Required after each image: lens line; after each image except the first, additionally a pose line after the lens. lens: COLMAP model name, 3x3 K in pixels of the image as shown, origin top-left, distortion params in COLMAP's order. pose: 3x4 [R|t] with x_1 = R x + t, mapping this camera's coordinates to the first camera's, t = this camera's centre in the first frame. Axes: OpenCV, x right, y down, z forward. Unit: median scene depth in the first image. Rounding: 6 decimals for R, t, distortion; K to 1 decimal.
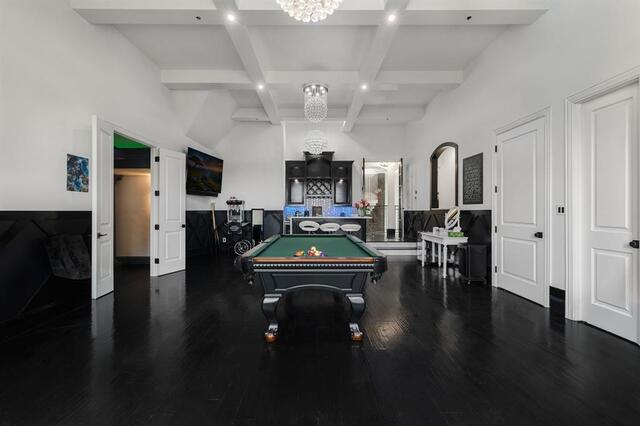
lens RADIAL K [[275.8, 0, 320.0], [0, 275.8, 213.0], [0, 0, 1]] dist [-0.000024, -0.000032]
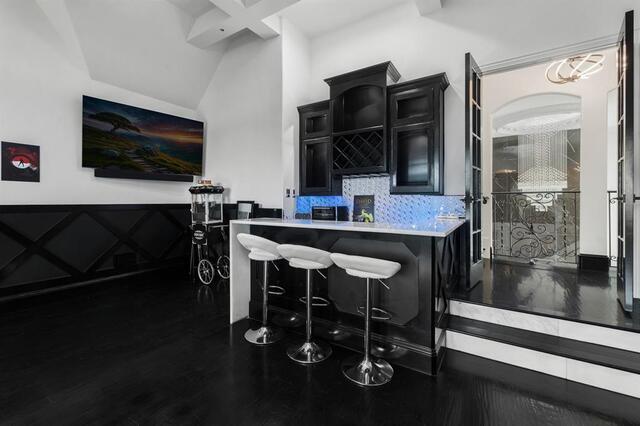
lens RADIAL K [[263.9, 0, 318.4], [0, 263.9, 205.2], [0, 0, 1]] dist [-0.001333, -0.000186]
pose [[0.828449, 0.004914, -0.560043, 0.200249], [-0.000578, 0.999968, 0.007918, -0.011169], [0.560064, -0.006236, 0.828426, 0.652328]]
